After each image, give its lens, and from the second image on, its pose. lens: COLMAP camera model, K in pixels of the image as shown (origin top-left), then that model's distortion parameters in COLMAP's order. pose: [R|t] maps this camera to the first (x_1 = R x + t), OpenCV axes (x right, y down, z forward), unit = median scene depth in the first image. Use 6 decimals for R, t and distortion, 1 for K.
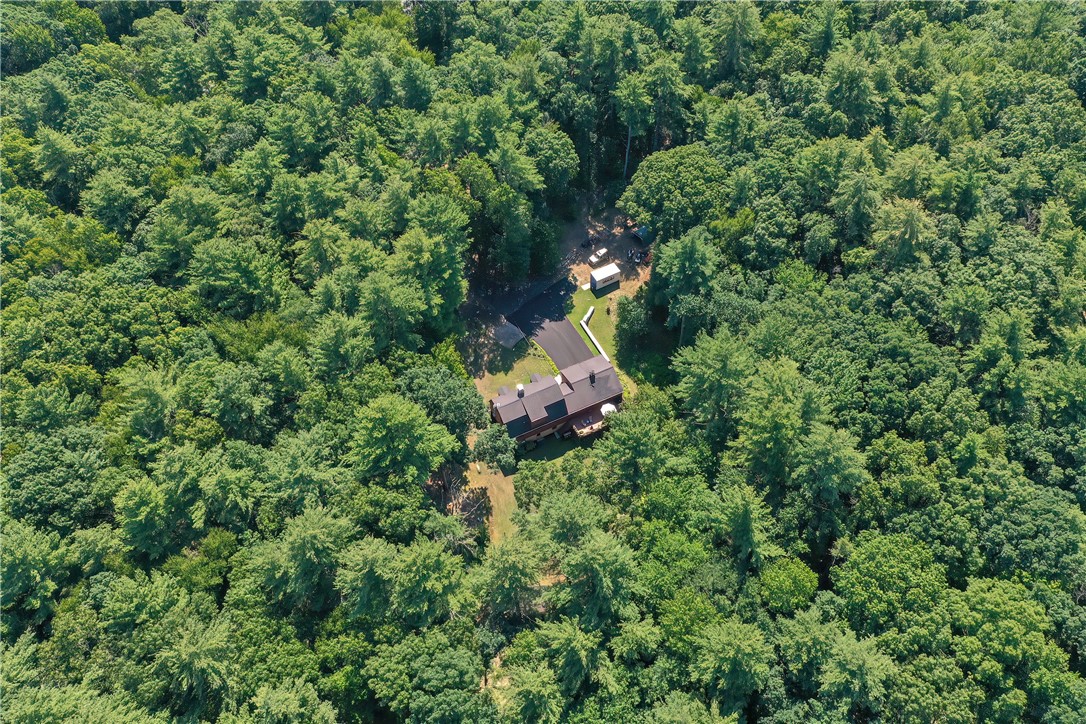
lens RADIAL K [[865.0, 0, 543.0], [0, 865.0, 362.0], [0, 0, 1]] dist [-0.001653, -0.001576]
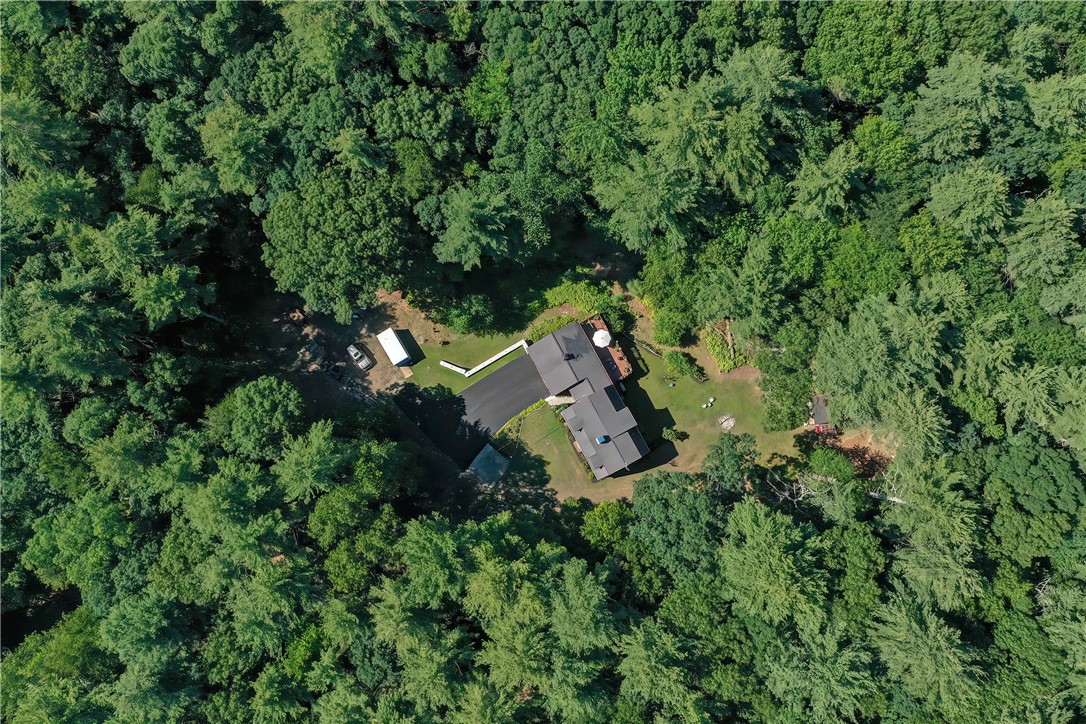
lens RADIAL K [[865.0, 0, 543.0], [0, 865.0, 362.0], [0, 0, 1]] dist [-0.001653, -0.001576]
pose [[-0.055360, -0.991824, 0.114979, -0.039498], [0.837035, 0.016680, 0.546895, -0.424185], [-0.544341, 0.126518, 0.829268, 0.289815]]
